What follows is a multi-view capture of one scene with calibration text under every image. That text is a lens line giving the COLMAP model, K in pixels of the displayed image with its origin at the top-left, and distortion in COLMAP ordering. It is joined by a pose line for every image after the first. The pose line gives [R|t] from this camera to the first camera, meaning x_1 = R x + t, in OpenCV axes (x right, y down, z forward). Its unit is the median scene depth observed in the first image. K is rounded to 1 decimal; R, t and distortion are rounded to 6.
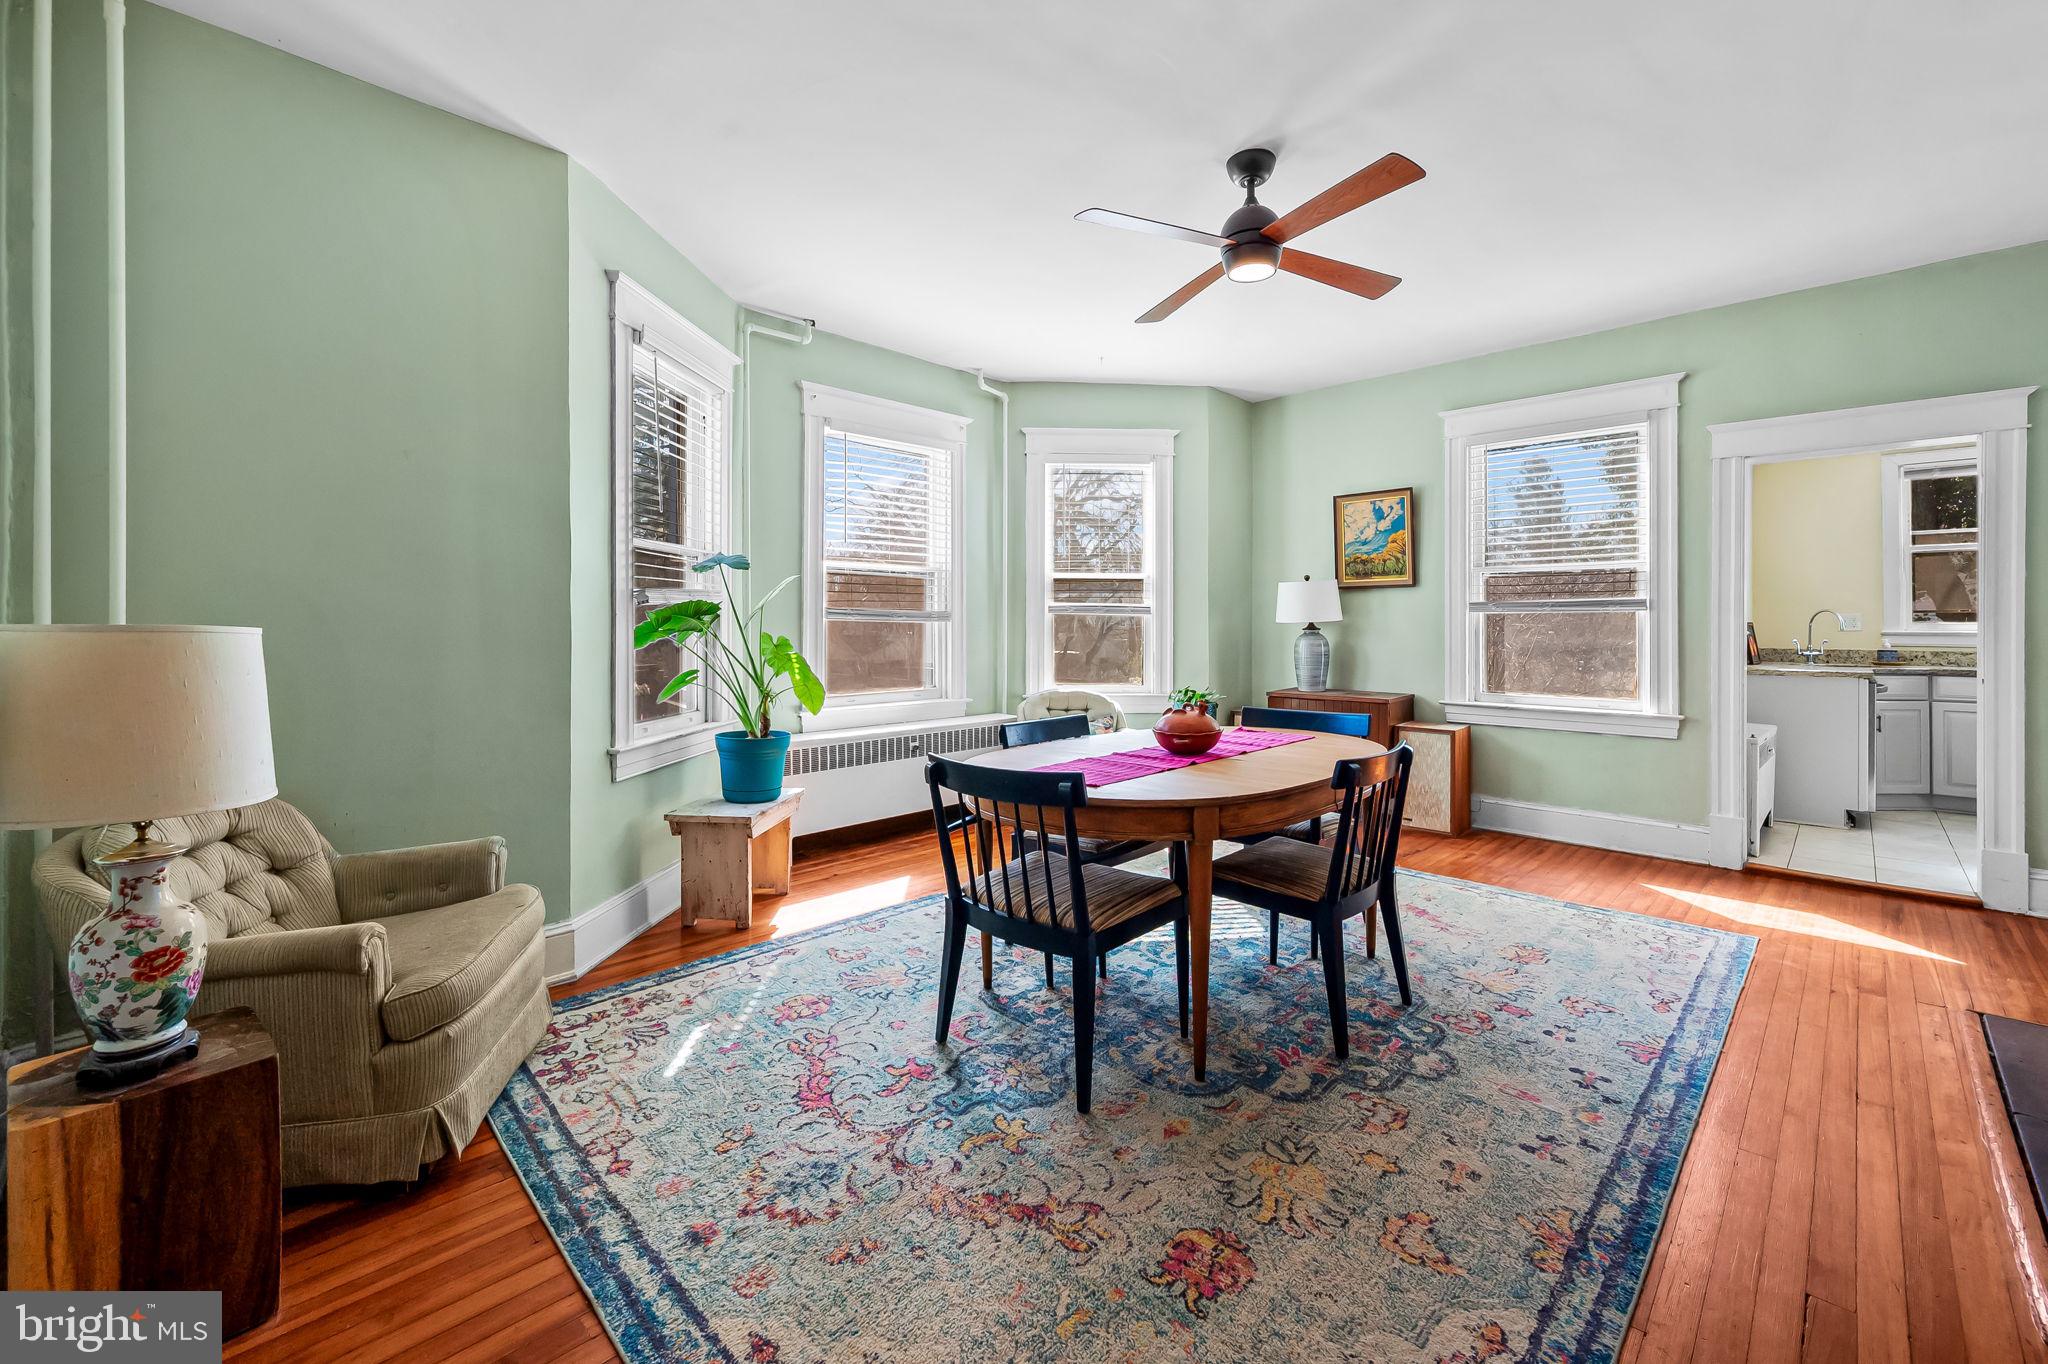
lens RADIAL K [[840.2, 0, 1041.4], [0, 840.2, 627.1], [0, 0, 1]] dist [-0.003370, -0.000408]
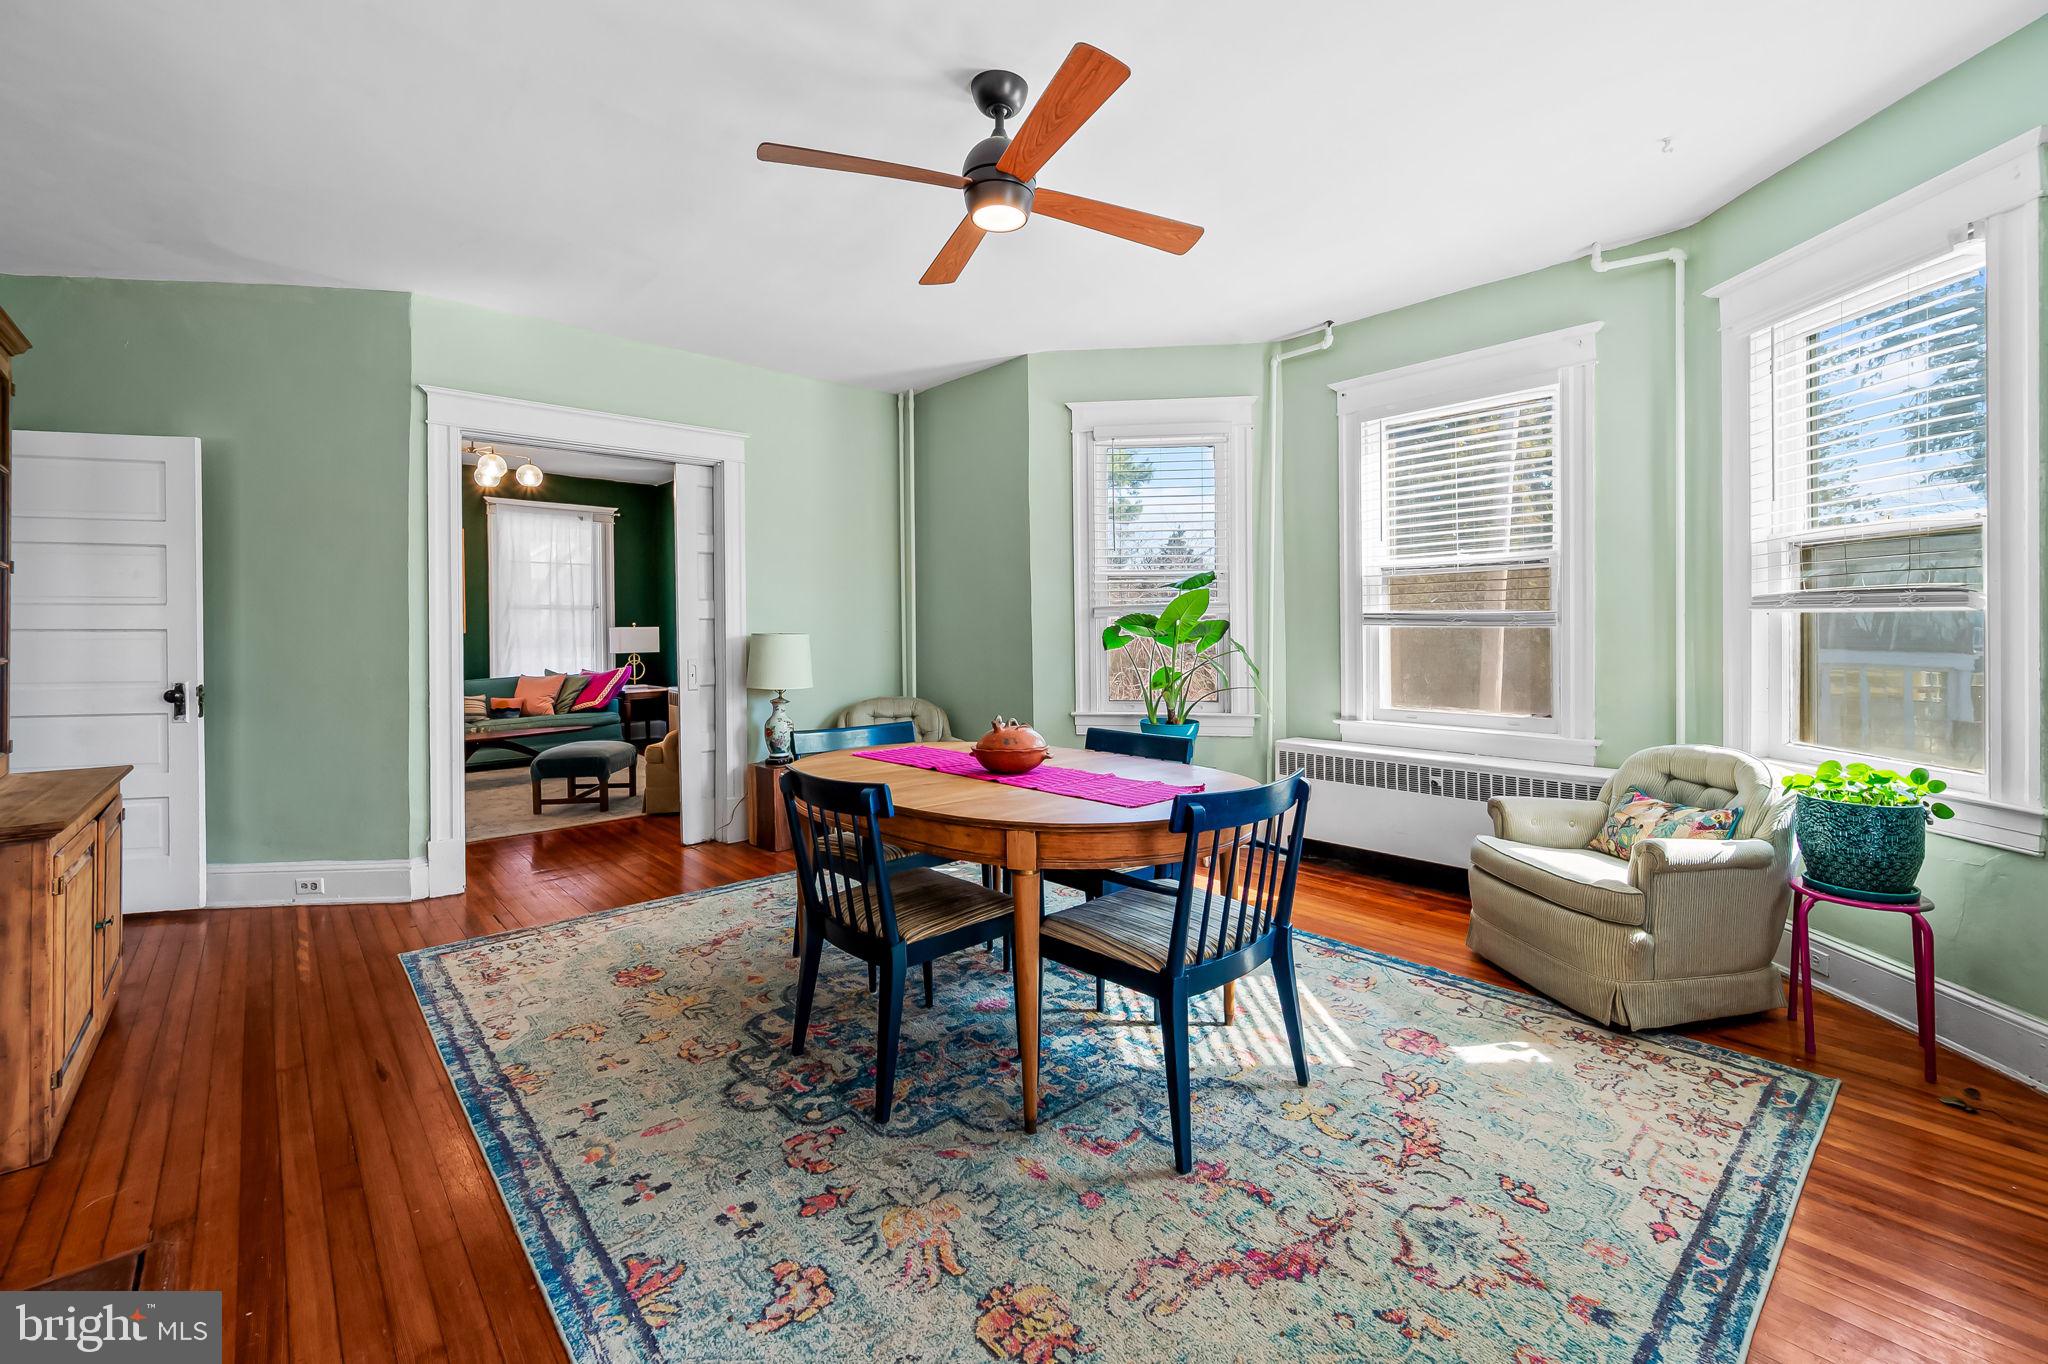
lens RADIAL K [[840.2, 0, 1041.4], [0, 840.2, 627.1], [0, 0, 1]] dist [-0.003370, -0.000408]
pose [[-0.044844, -0.002903, -0.998990, 1.520852], [0.000794, 0.999995, -0.002941, -0.008410], [0.998994, -0.000925, -0.044841, 1.489552]]
